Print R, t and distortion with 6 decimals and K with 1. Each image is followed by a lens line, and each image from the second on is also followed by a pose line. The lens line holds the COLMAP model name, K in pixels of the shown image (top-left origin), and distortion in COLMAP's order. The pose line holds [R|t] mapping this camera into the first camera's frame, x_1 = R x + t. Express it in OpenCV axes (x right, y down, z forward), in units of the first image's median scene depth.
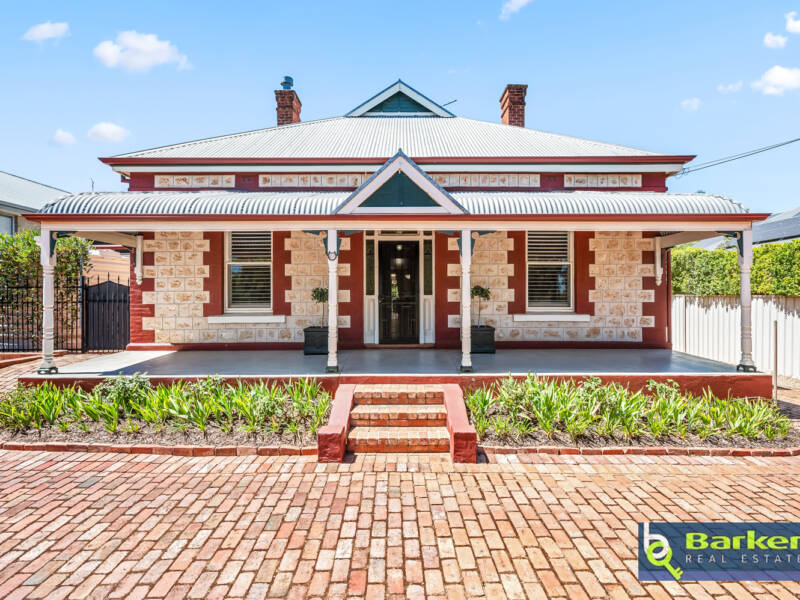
lens RADIAL K [[423.2, 0, 388.6], [0, 423.2, 283.3], [0, 0, 1]] dist [0.000081, 0.000016]
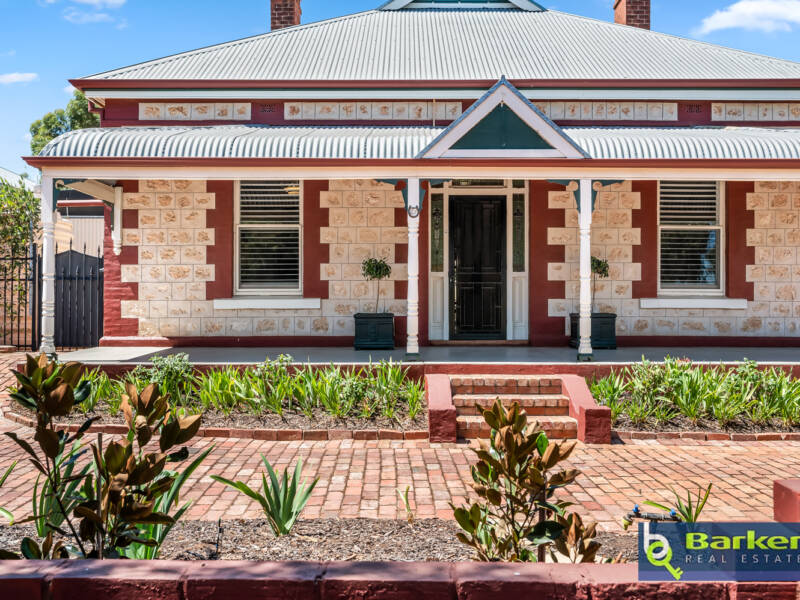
lens RADIAL K [[703.6, 0, 411.1], [0, 703.6, 267.7], [0, 0, 1]] dist [0.000234, -0.002660]
pose [[0.999954, 0.004257, -0.008602, -0.081076], [-0.004305, 0.999975, -0.005535, 0.029486], [0.008578, 0.005572, 0.999948, -0.190819]]
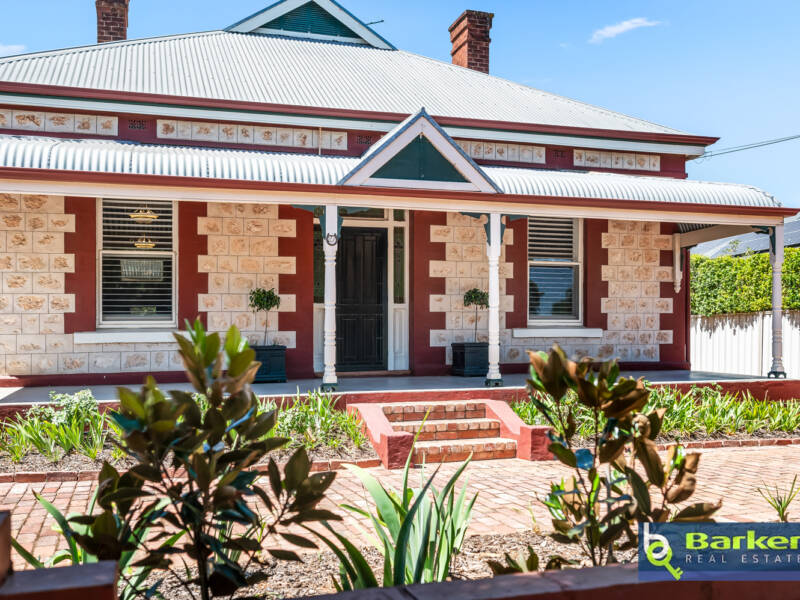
lens RADIAL K [[699.4, 0, 416.8], [0, 699.4, 313.9], [0, 0, 1]] dist [-0.000904, -0.001616]
pose [[0.963697, 0.003536, 0.266974, -0.207469], [-0.005635, 0.999959, 0.007099, 0.038695], [-0.266938, -0.008346, 0.963678, -0.168933]]
